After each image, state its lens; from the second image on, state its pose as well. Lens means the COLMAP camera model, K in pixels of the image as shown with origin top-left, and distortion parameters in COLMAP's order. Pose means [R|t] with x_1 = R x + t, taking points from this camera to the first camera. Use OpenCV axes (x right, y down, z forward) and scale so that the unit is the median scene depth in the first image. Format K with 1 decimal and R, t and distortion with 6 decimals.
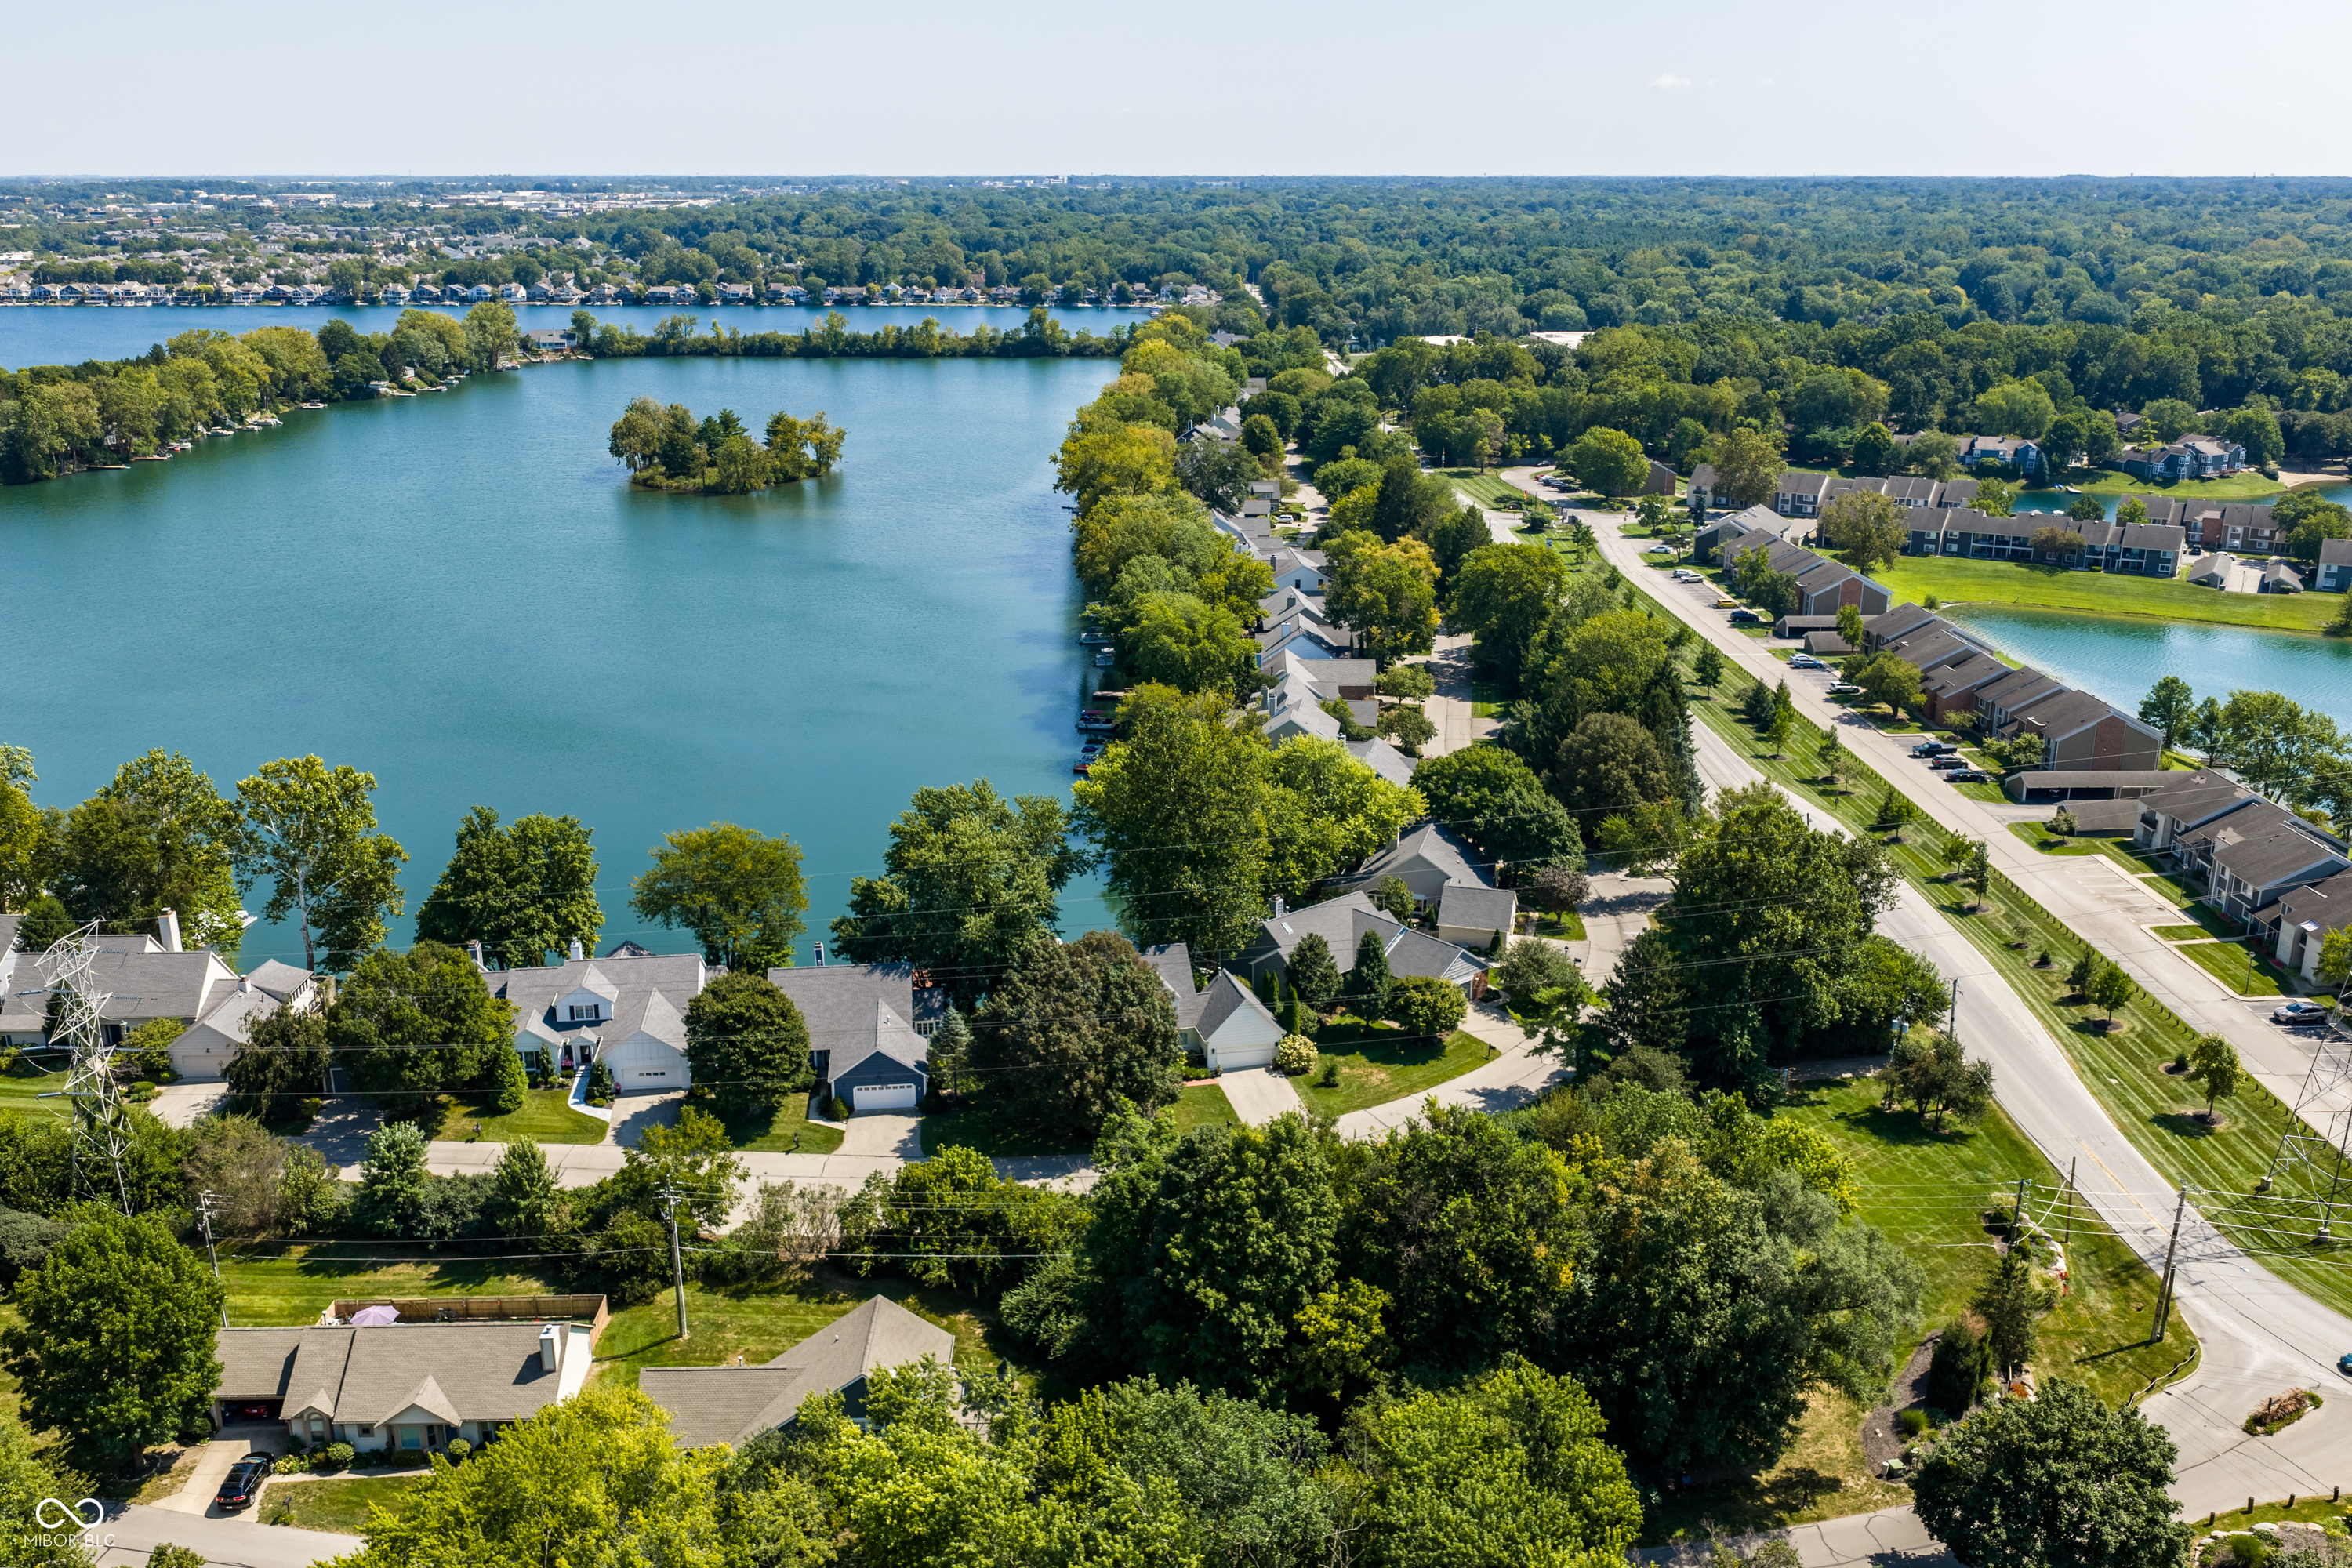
lens RADIAL K [[1994.9, 0, 1176.0], [0, 1994.9, 784.0], [0, 0, 1]] dist [0.011709, -0.027355]
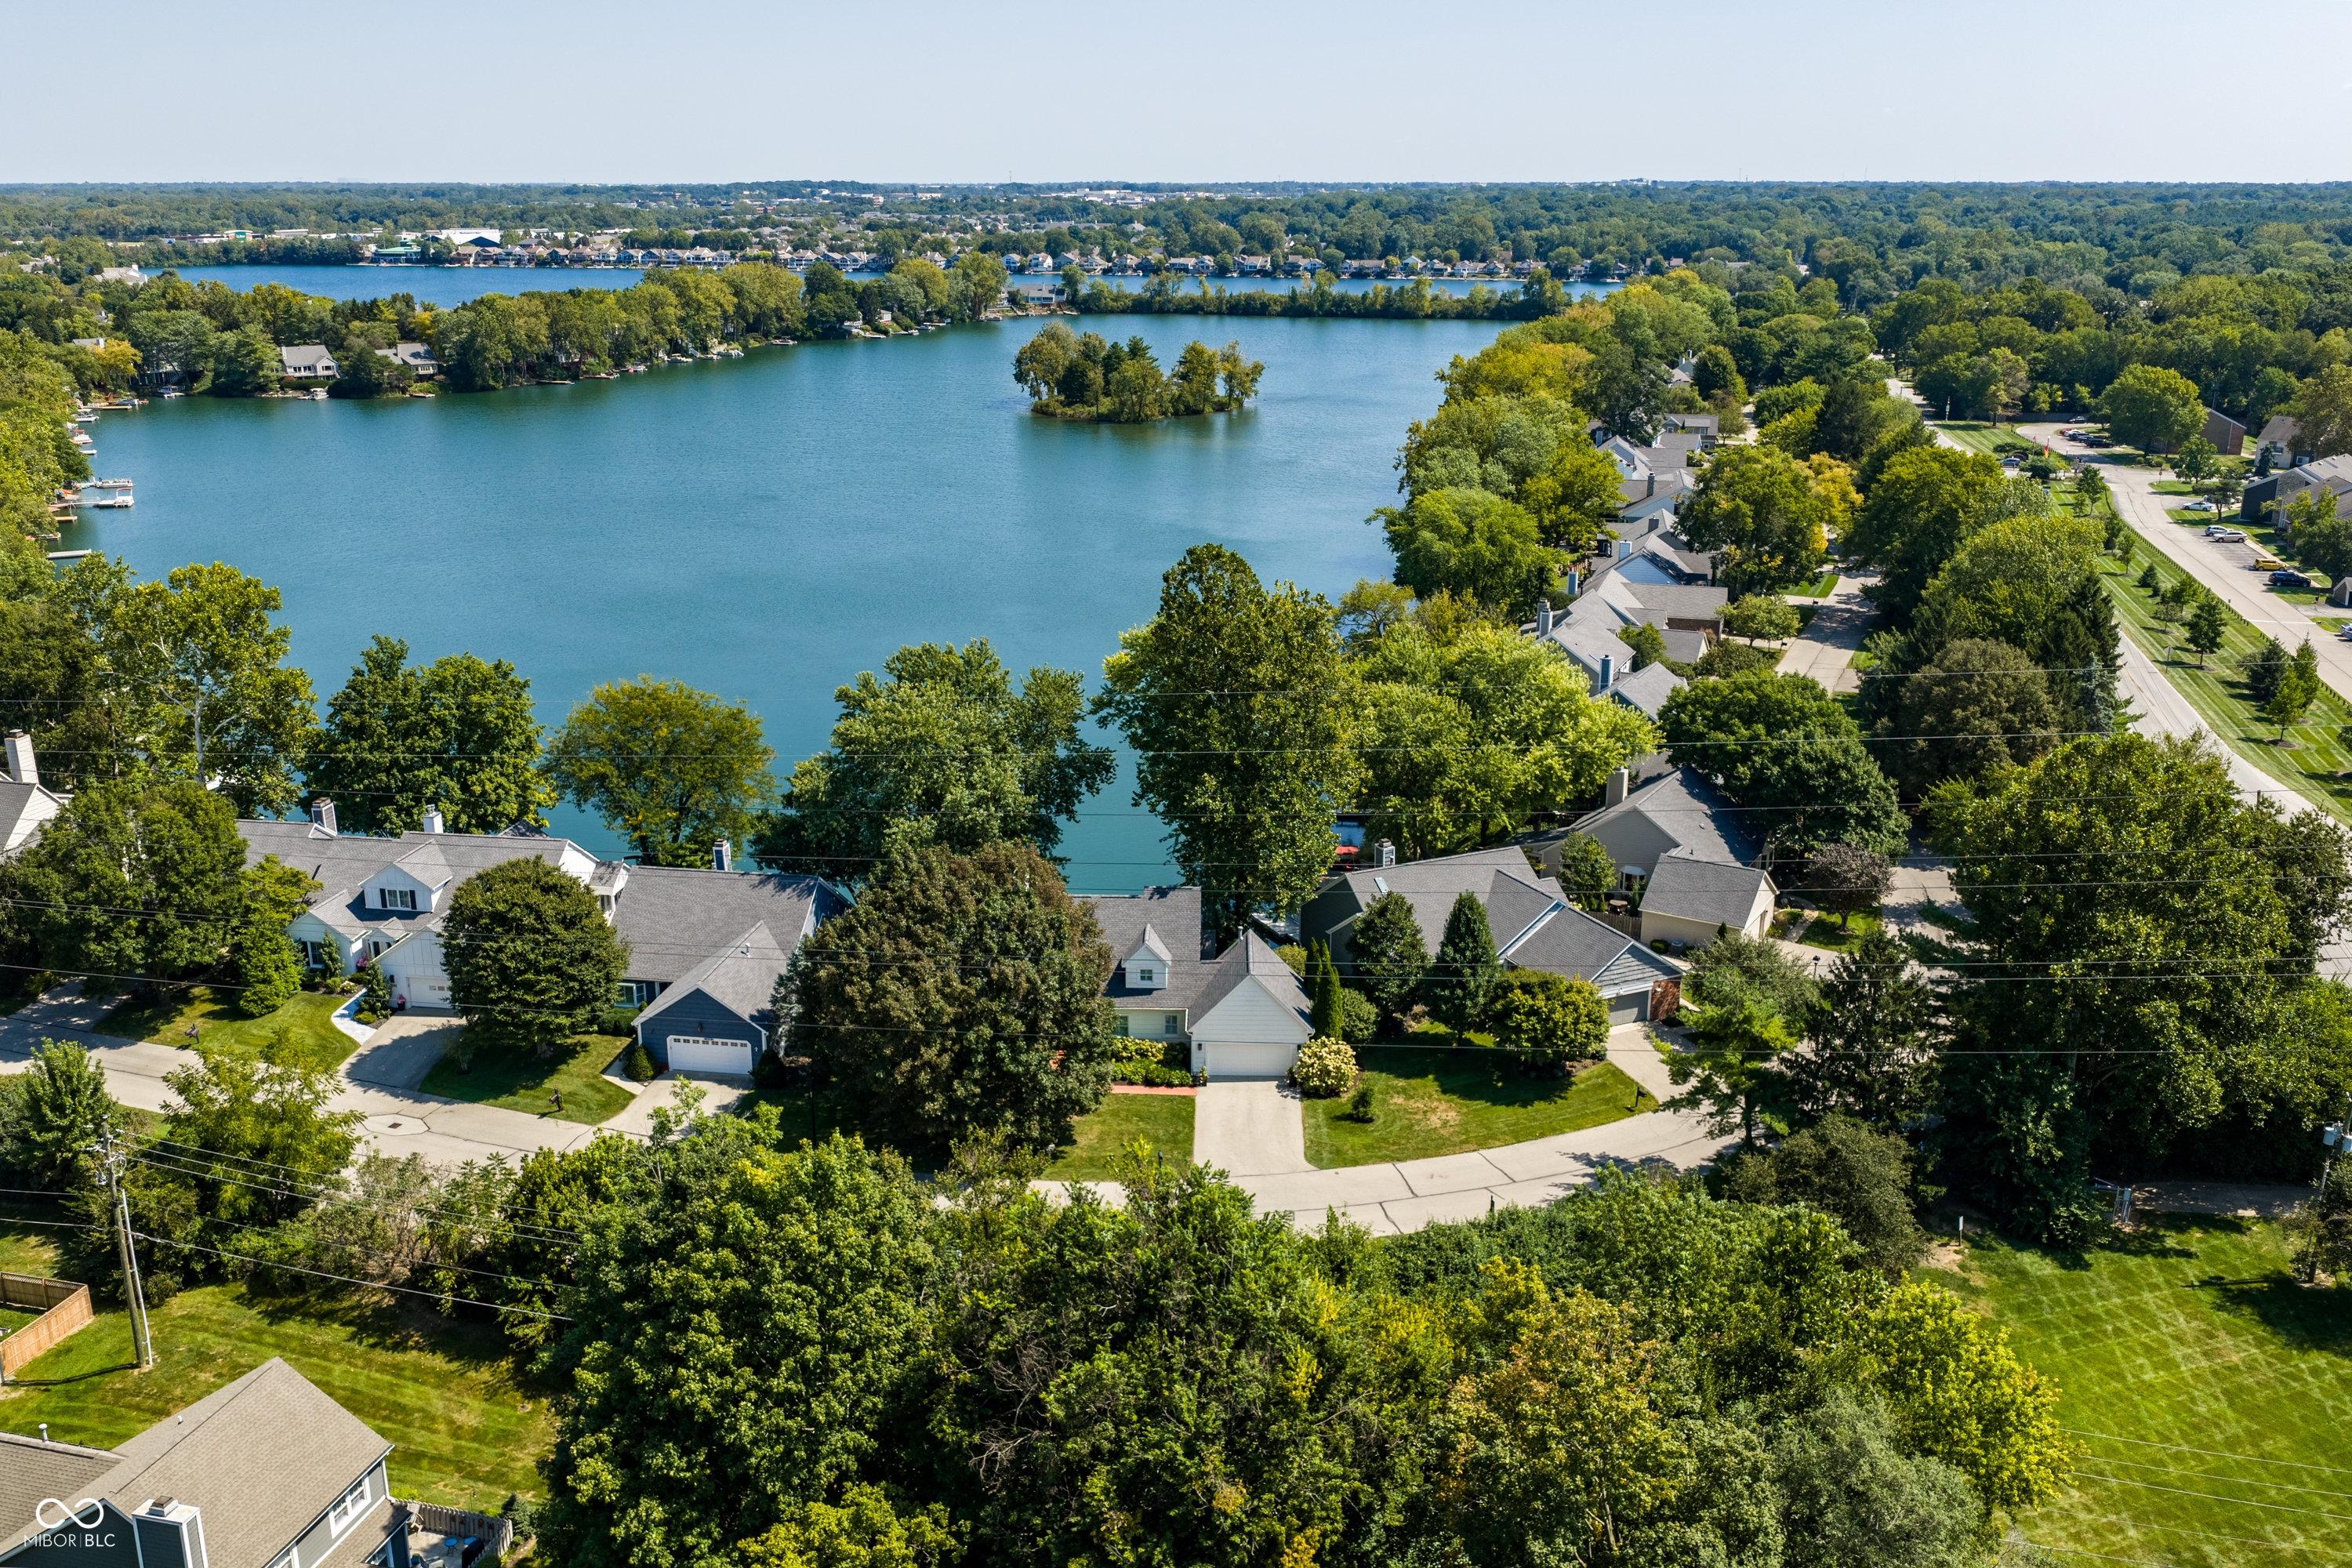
lens RADIAL K [[1994.9, 0, 1176.0], [0, 1994.9, 784.0], [0, 0, 1]] dist [0.011709, -0.027355]
pose [[0.960823, 0.080053, -0.265351, 0.064507], [-0.081278, 0.996671, 0.006381, 0.015131], [0.264979, 0.015436, 0.964131, 0.125484]]
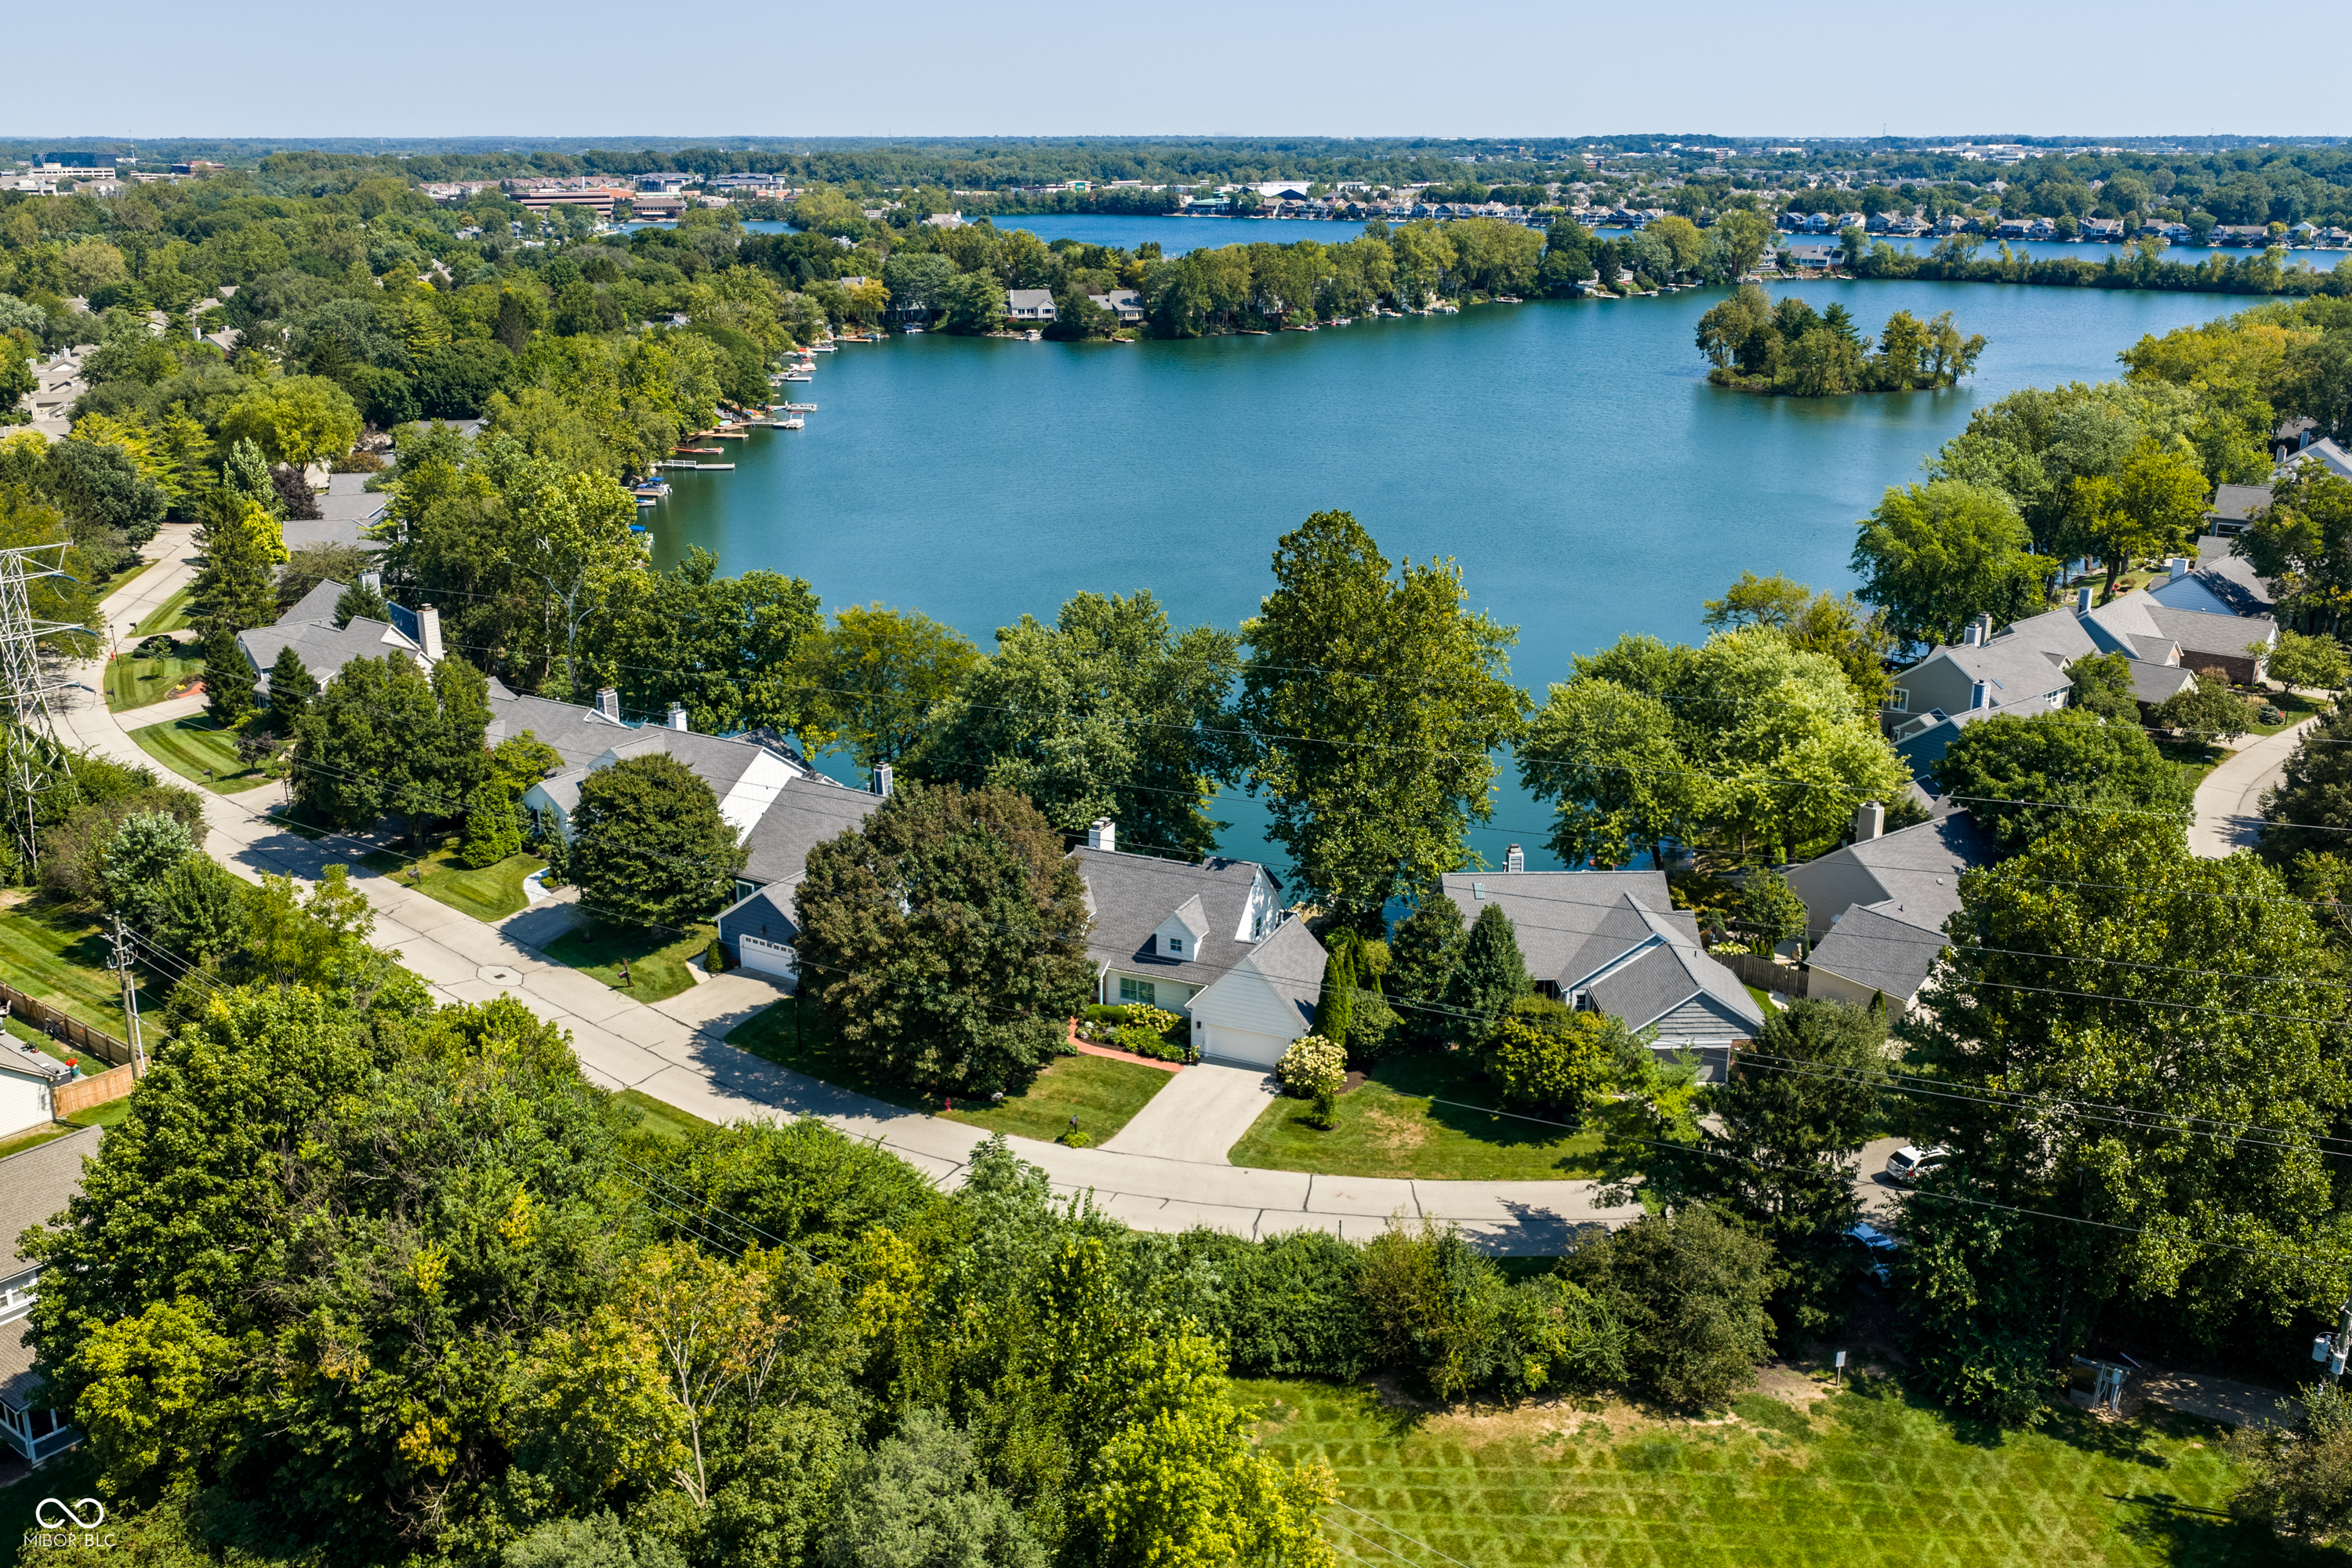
lens RADIAL K [[2069.8, 0, 1169.5], [0, 2069.8, 774.9], [0, 0, 1]] dist [0.005849, -0.018277]
pose [[0.773856, 0.186265, -0.605353, 0.142977], [-0.184988, 0.980573, 0.065238, 0.004489], [0.605744, 0.061498, 0.793279, 0.163216]]
